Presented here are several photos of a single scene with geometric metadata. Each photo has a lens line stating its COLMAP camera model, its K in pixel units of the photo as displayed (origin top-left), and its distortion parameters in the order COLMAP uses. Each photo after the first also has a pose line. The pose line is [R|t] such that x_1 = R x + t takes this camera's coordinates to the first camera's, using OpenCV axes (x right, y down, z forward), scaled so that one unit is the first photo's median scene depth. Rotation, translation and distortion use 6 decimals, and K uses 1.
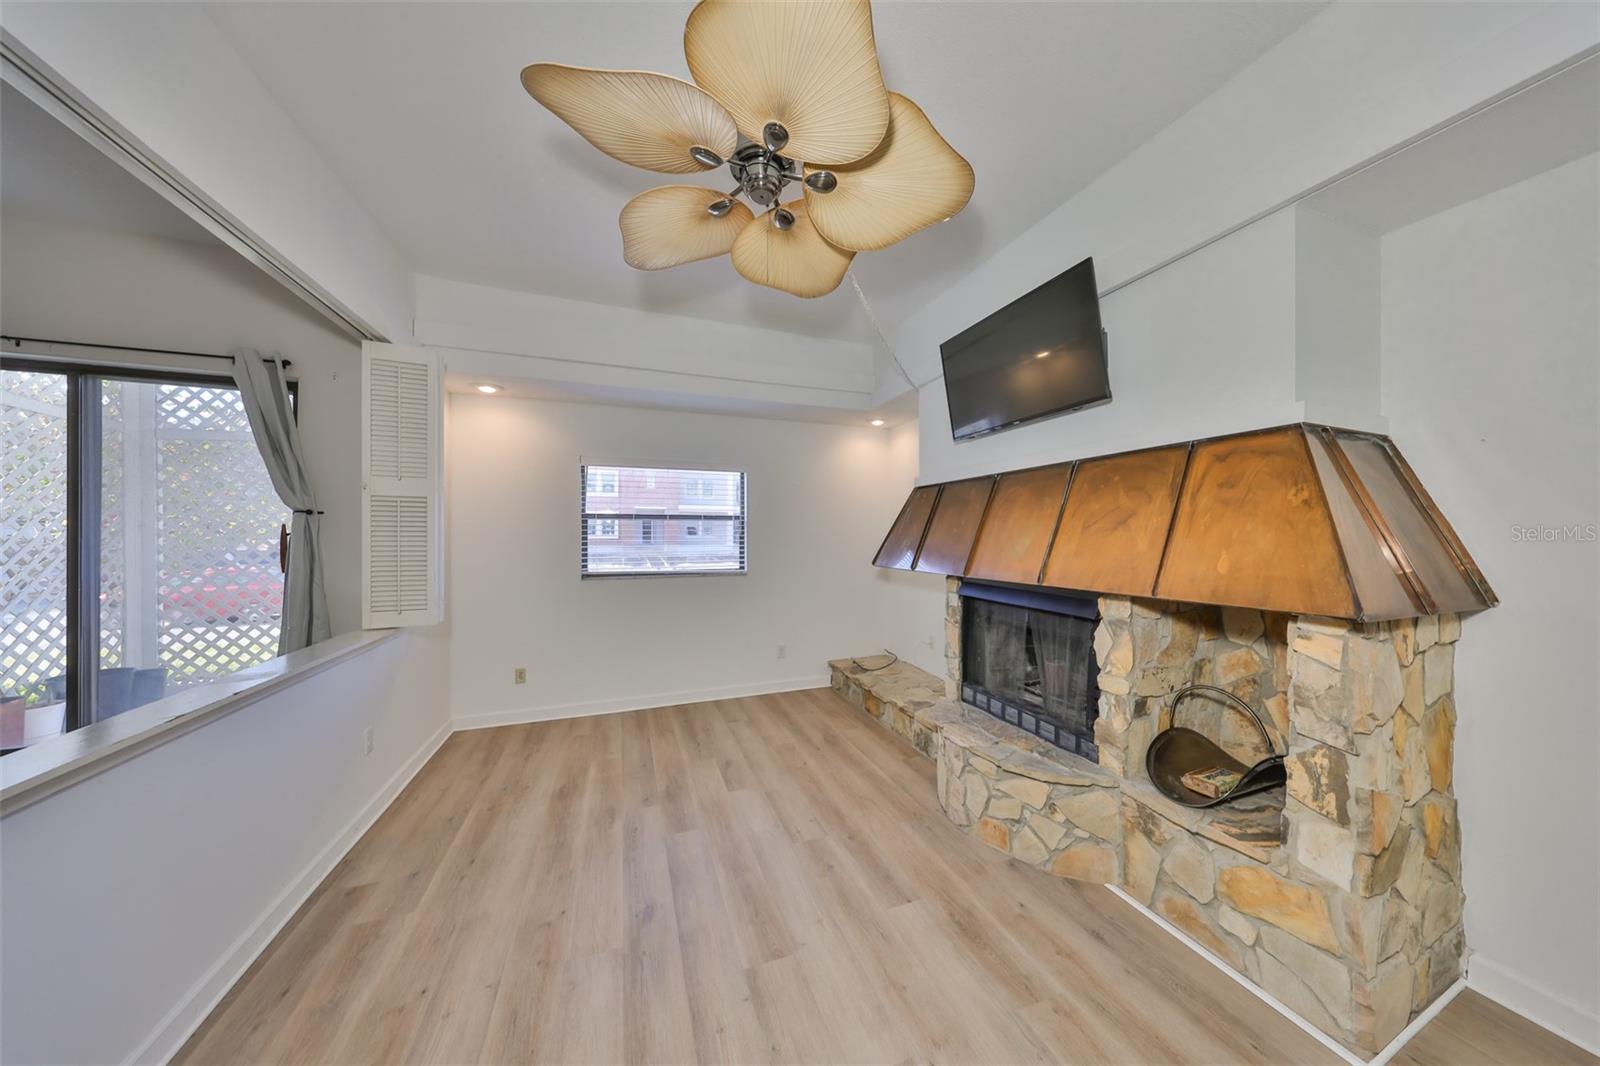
lens RADIAL K [[491.7, 0, 803.5], [0, 491.7, 536.1], [0, 0, 1]] dist [0.000246, 0.000141]
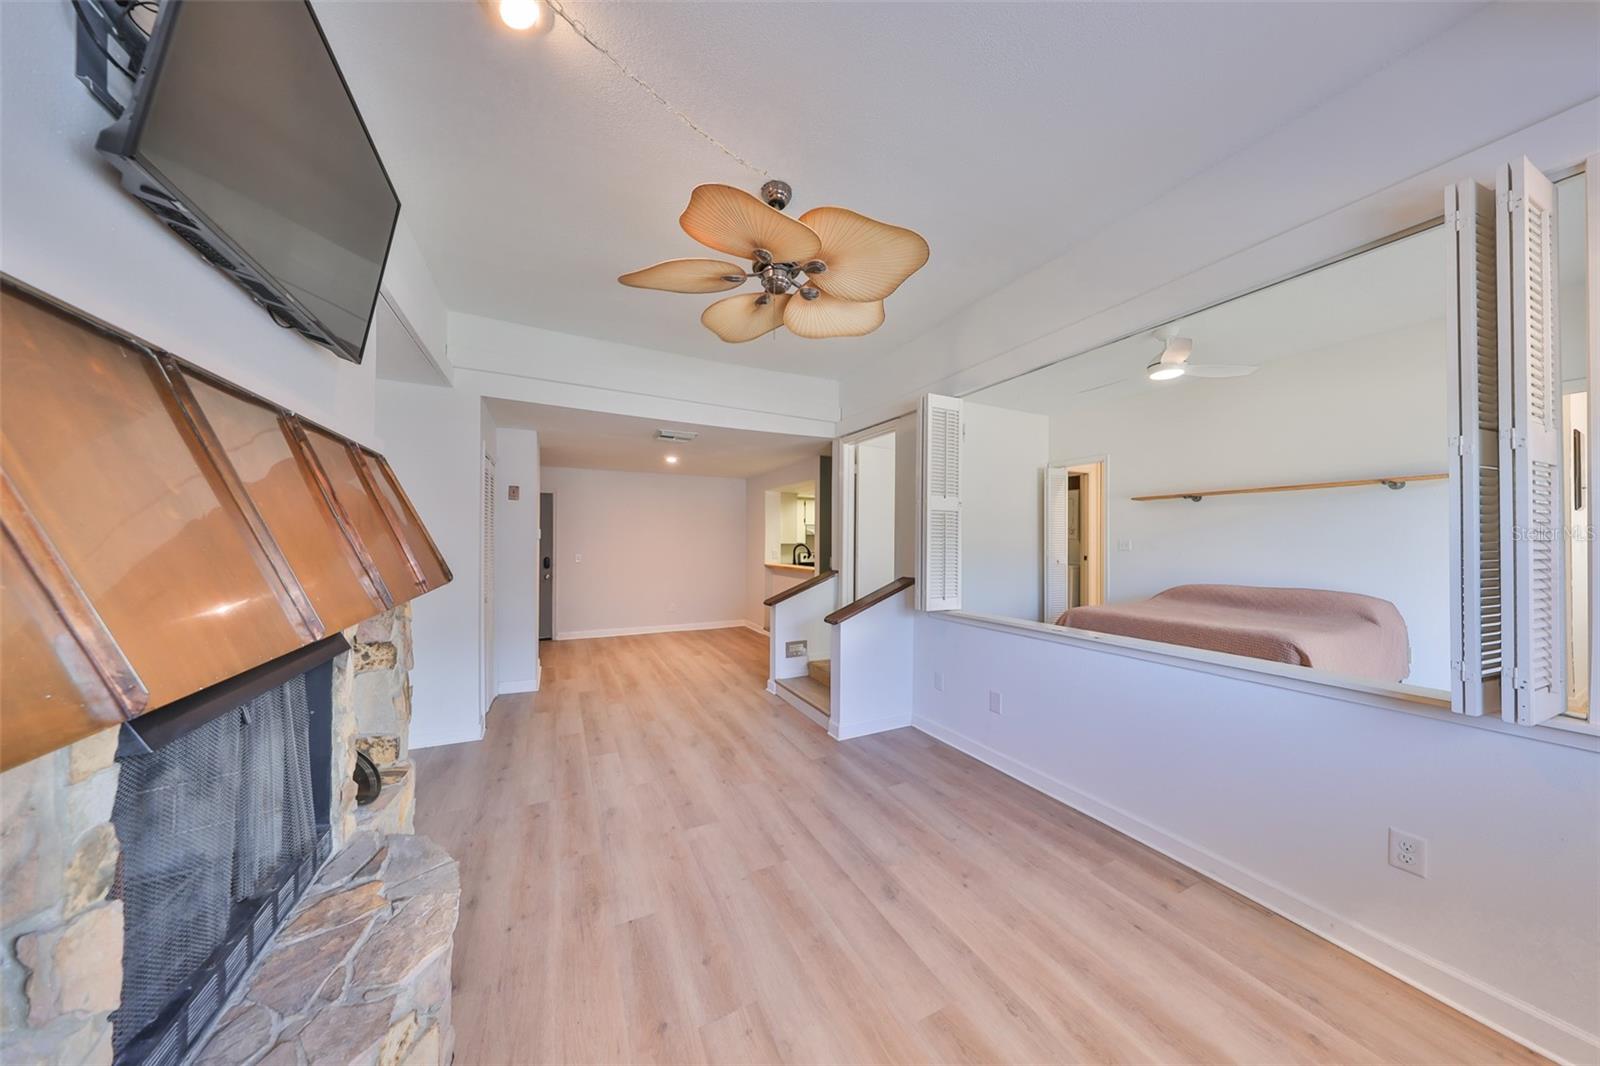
lens RADIAL K [[491.7, 0, 799.1], [0, 491.7, 538.8], [0, 0, 1]] dist [0.000246, 0.000141]
pose [[-0.995192, -0.002422, -0.097914, -0.012363], [-0.001979, 0.999987, -0.004626, 0.004658], [0.097924, -0.004410, -0.995184, 1.623645]]
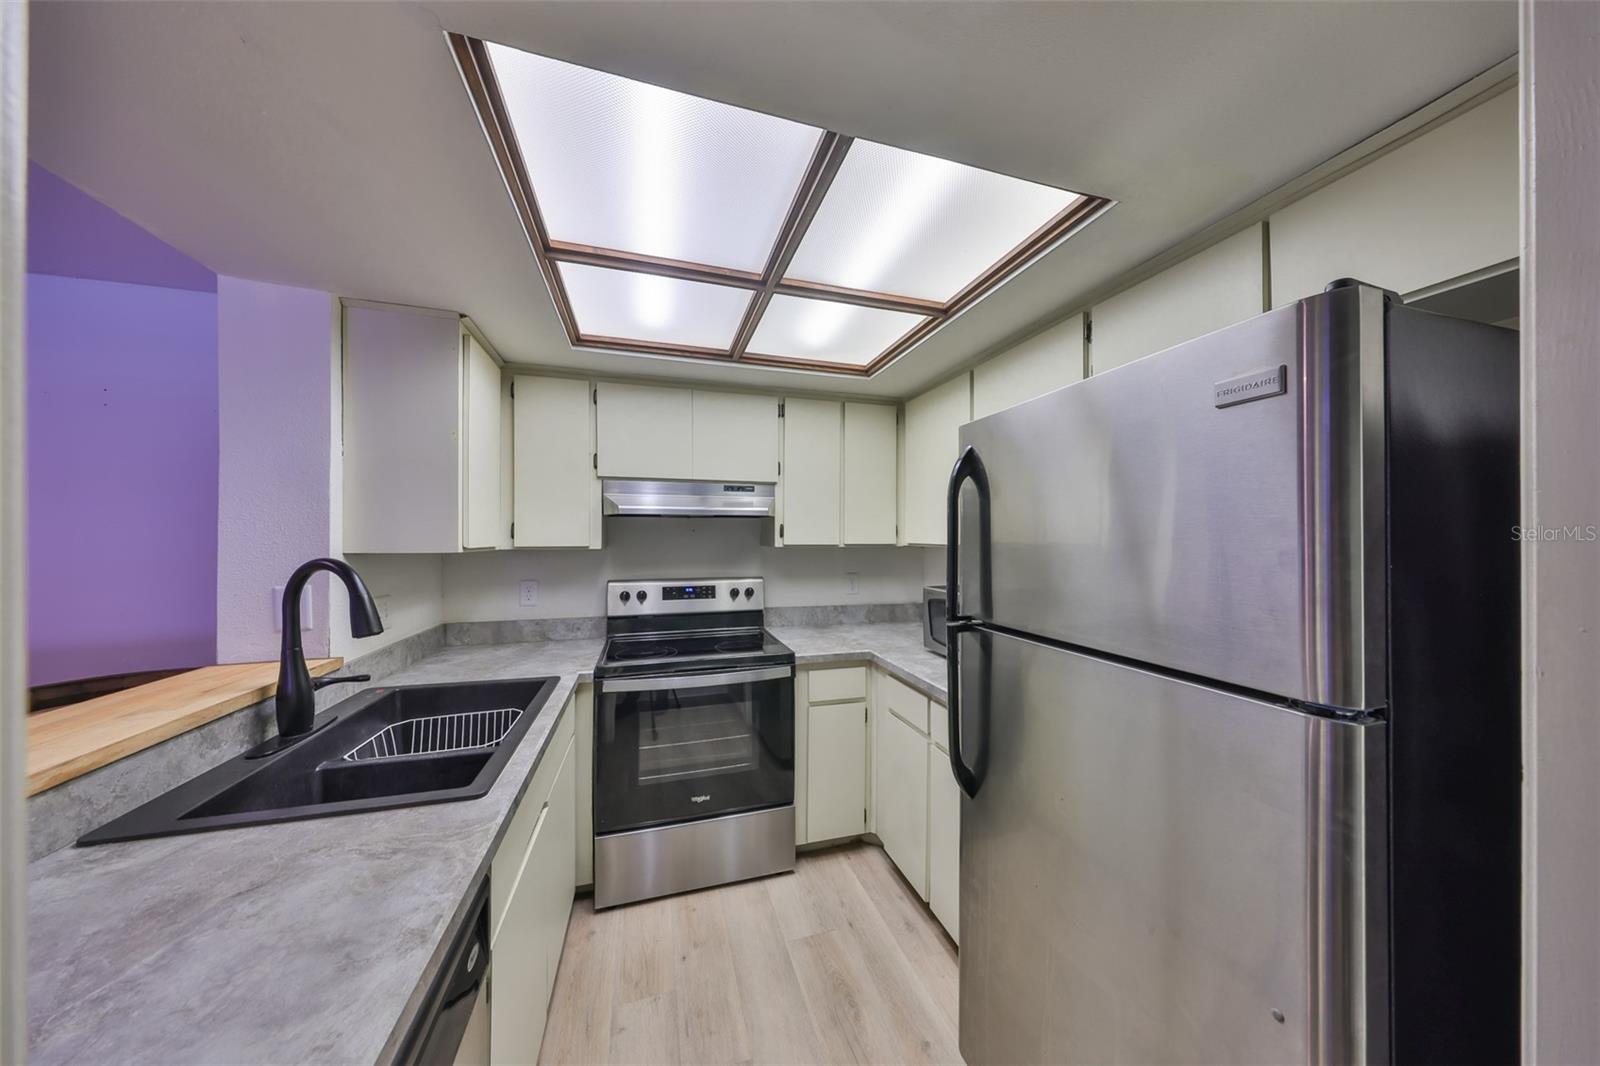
lens RADIAL K [[491.7, 0, 822.5], [0, 491.7, 539.9], [0, 0, 1]] dist [0.000246, 0.000141]
pose [[-0.999032, 0.004188, 0.043796, -0.867475], [0.004476, 0.999969, 0.006496, 0.000596], [-0.043768, 0.006686, -0.999019, -1.006617]]
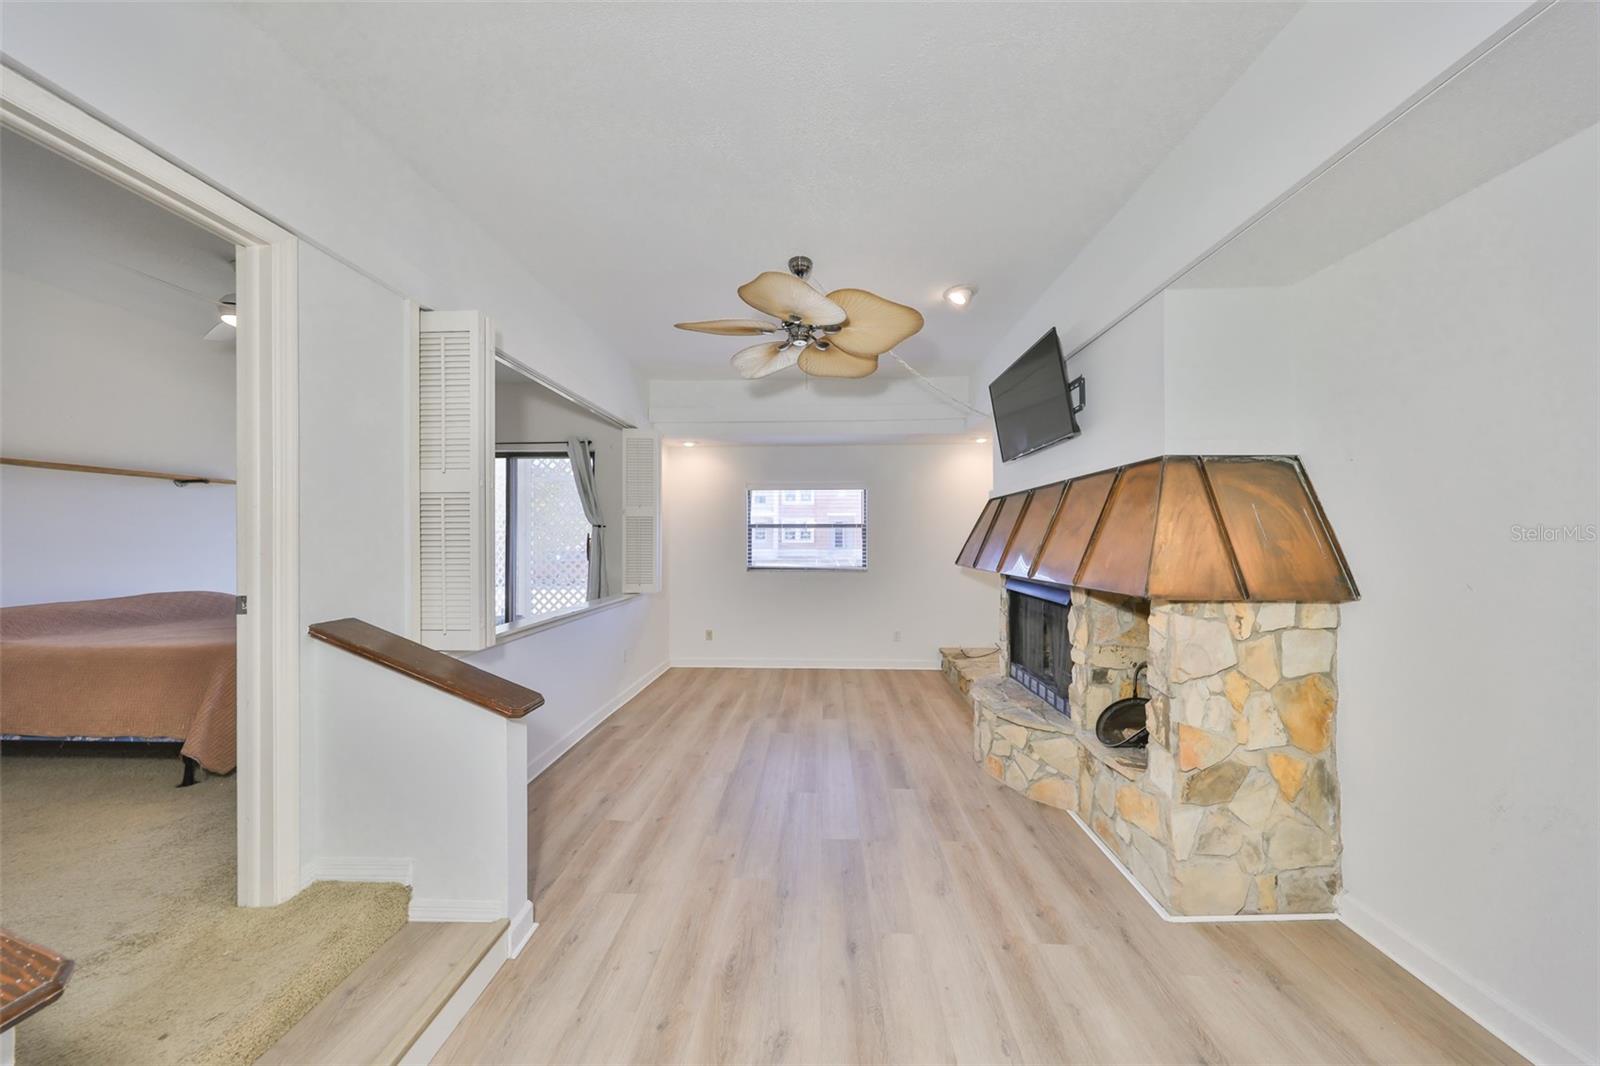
lens RADIAL K [[491.7, 0, 803.8], [0, 491.7, 538.3], [0, 0, 1]] dist [0.000246, 0.000141]
pose [[0.922580, 0.000209, -0.385807, 0.406845], [-0.002191, 0.999987, -0.004697, 0.001500], [0.385800, 0.005178, 0.922568, -0.396591]]
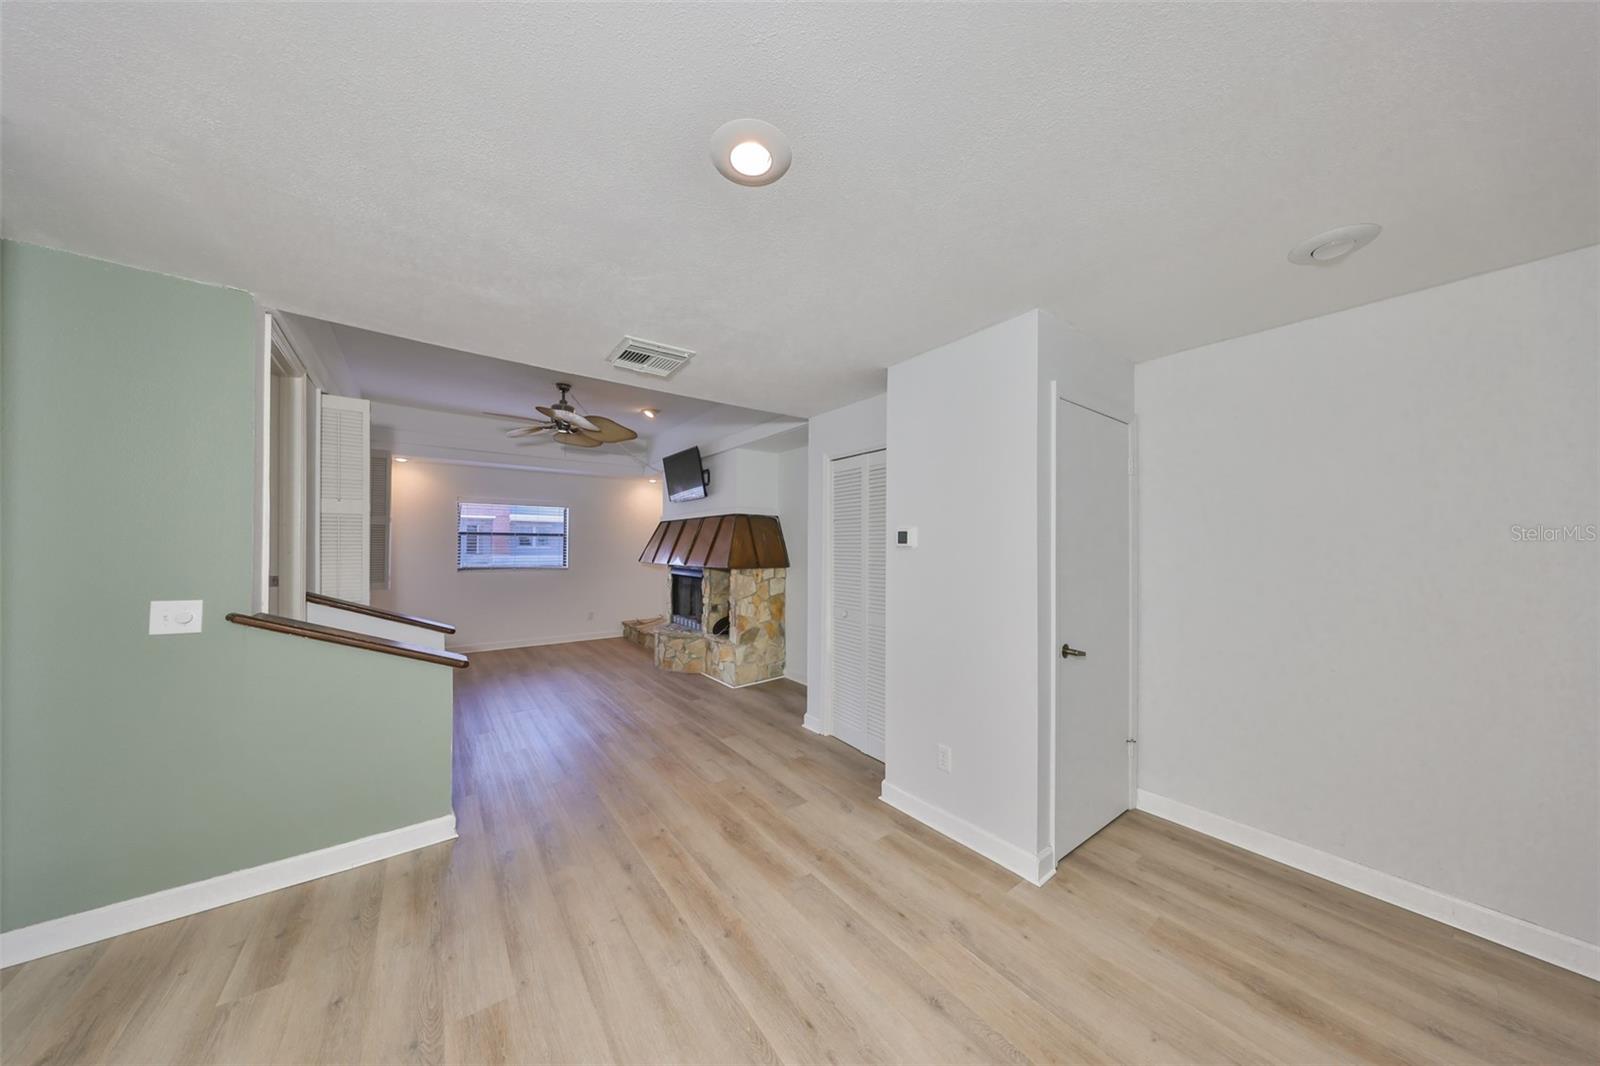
lens RADIAL K [[491.7, 0, 799.4], [0, 491.7, 538.8], [0, 0, 1]] dist [0.000246, 0.000141]
pose [[0.959095, 0.010473, 0.282889, 0.307084], [-0.005513, 0.999817, -0.018324, 0.003535], [-0.283029, 0.016015, 0.958978, -1.556875]]
